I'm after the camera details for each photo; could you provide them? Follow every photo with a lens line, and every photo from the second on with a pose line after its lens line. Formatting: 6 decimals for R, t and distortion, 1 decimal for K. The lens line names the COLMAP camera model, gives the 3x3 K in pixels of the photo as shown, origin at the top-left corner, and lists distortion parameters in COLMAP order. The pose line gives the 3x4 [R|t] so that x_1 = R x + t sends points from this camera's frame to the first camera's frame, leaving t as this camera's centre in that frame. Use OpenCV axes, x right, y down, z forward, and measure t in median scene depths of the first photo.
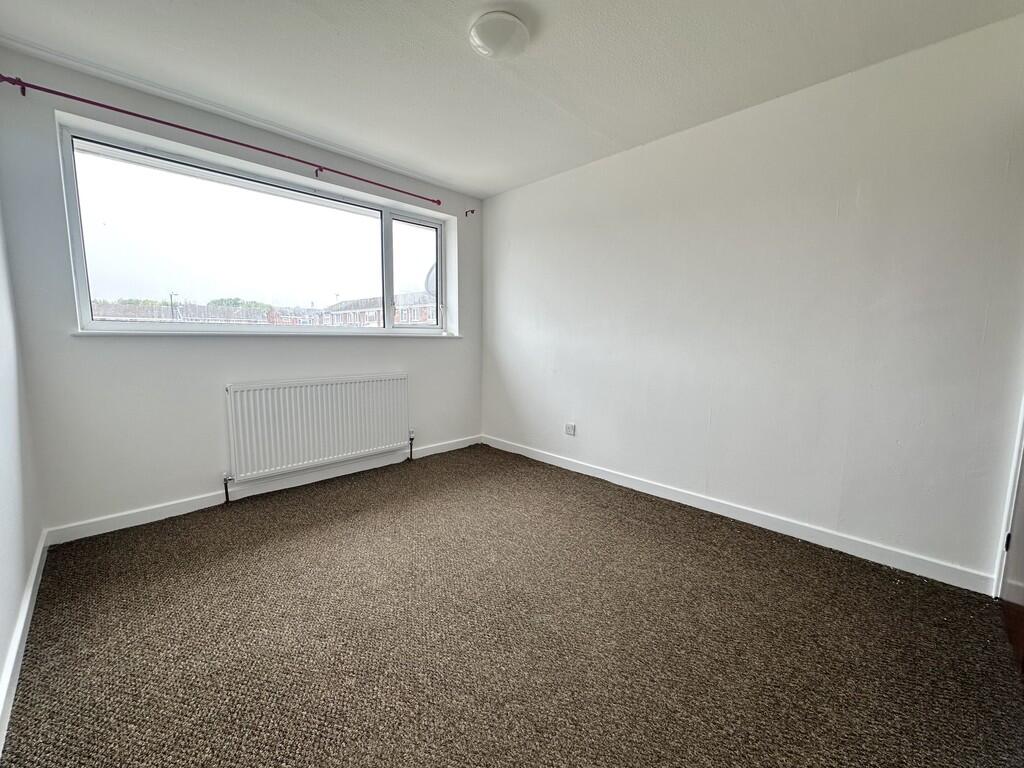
lens RADIAL K [[406.5, 0, 513.7], [0, 406.5, 382.0], [0, 0, 1]] dist [0.003285, -0.000047]
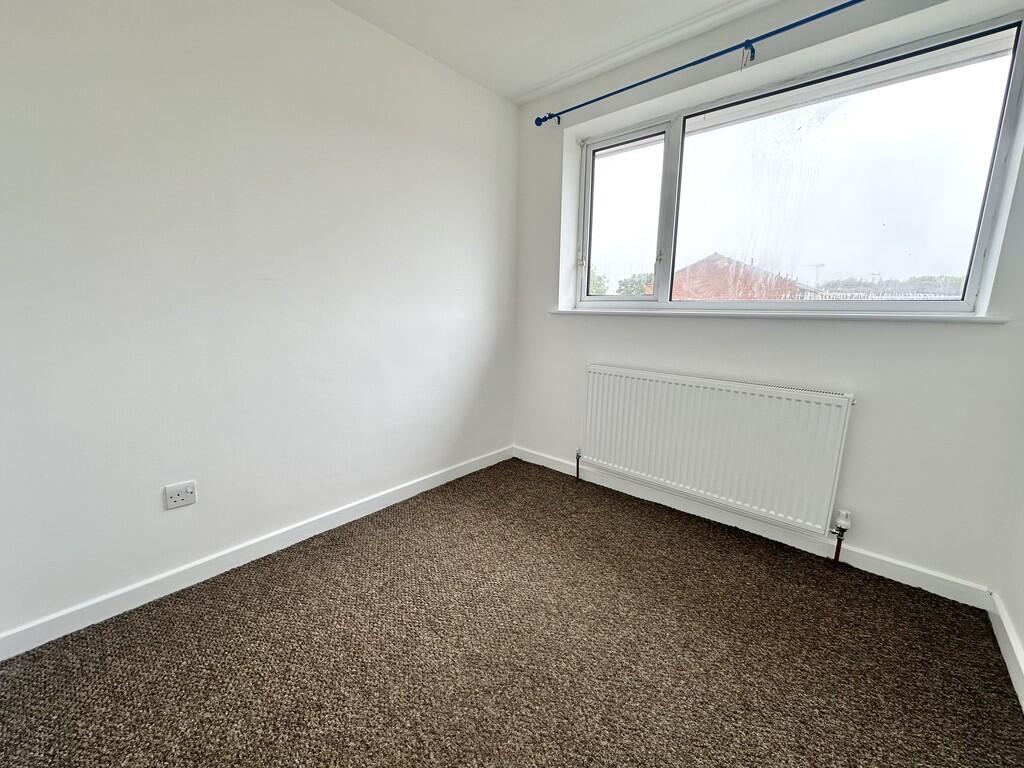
lens RADIAL K [[406.5, 0, 507.7], [0, 406.5, 384.0], [0, 0, 1]] dist [0.003285, -0.000047]
pose [[0.050750, 0.172845, -0.983641, 0.317262], [-0.130050, 0.977668, 0.165085, -0.099941], [0.990208, 0.119544, 0.072095, 0.936533]]
